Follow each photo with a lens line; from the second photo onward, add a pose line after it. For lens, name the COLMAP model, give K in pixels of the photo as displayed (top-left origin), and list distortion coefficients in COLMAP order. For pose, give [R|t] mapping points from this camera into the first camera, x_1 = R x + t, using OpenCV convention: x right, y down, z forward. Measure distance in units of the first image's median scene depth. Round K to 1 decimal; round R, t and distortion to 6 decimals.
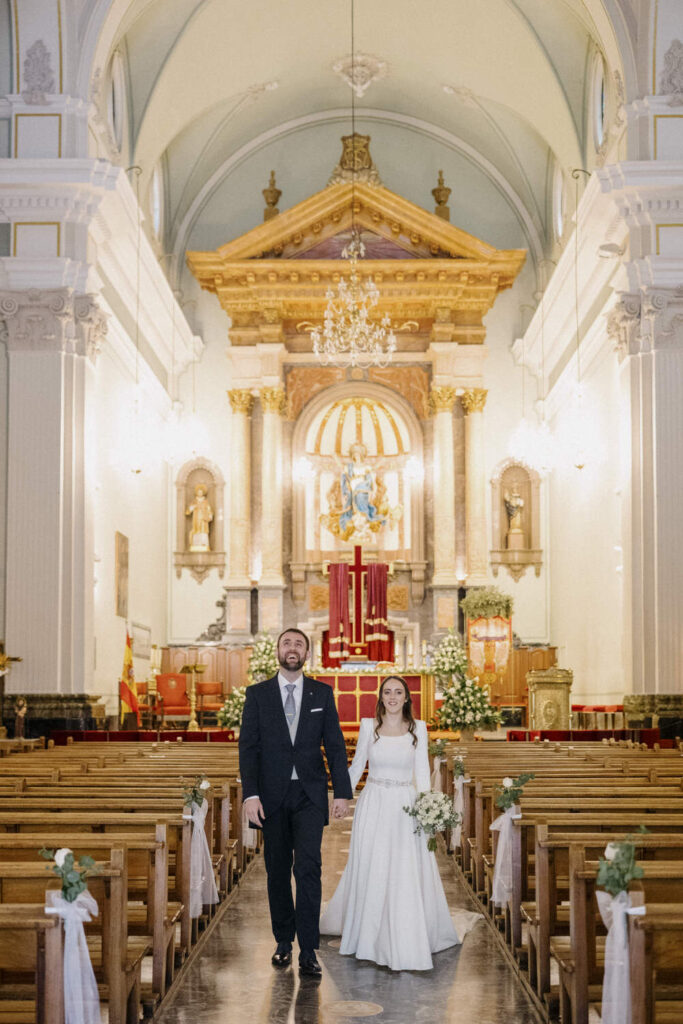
lens RADIAL K [[1332.0, 0, 341.9], [0, 1332.0, 612.3], [0, 0, 1]] dist [-0.005672, -0.007459]
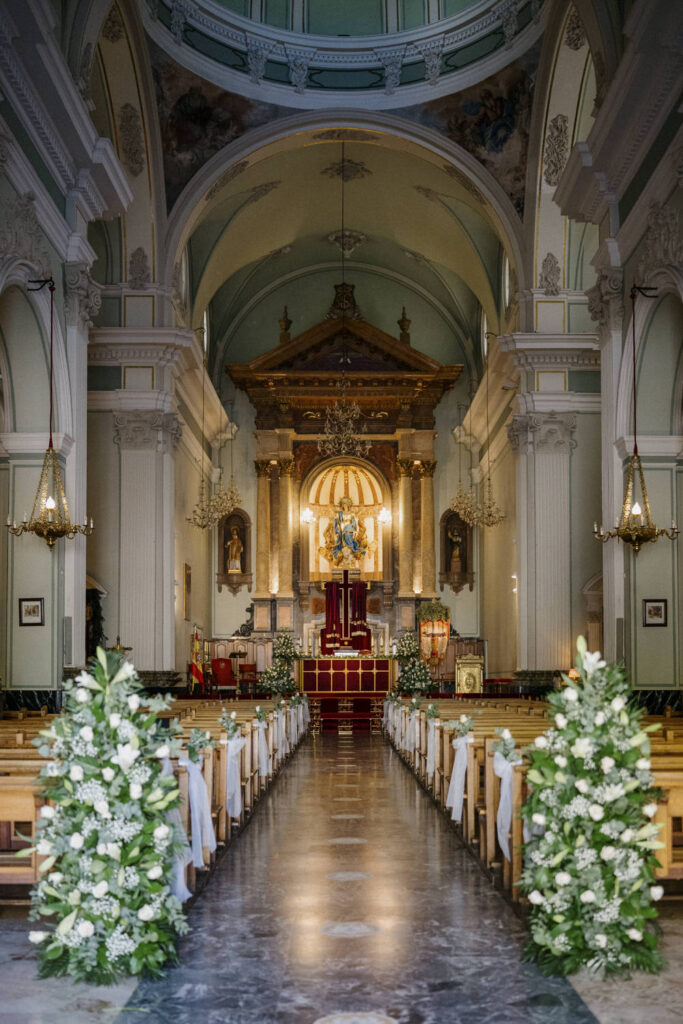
lens RADIAL K [[1132.0, 0, 380.2], [0, 1132.0, 618.1], [0, 0, 1]] dist [0.001844, 0.002013]
pose [[0.999023, 0.000115, 0.044203, -0.004768], [-0.000427, 0.999975, 0.007045, -0.006430], [-0.044201, -0.007057, 0.998998, -0.216203]]
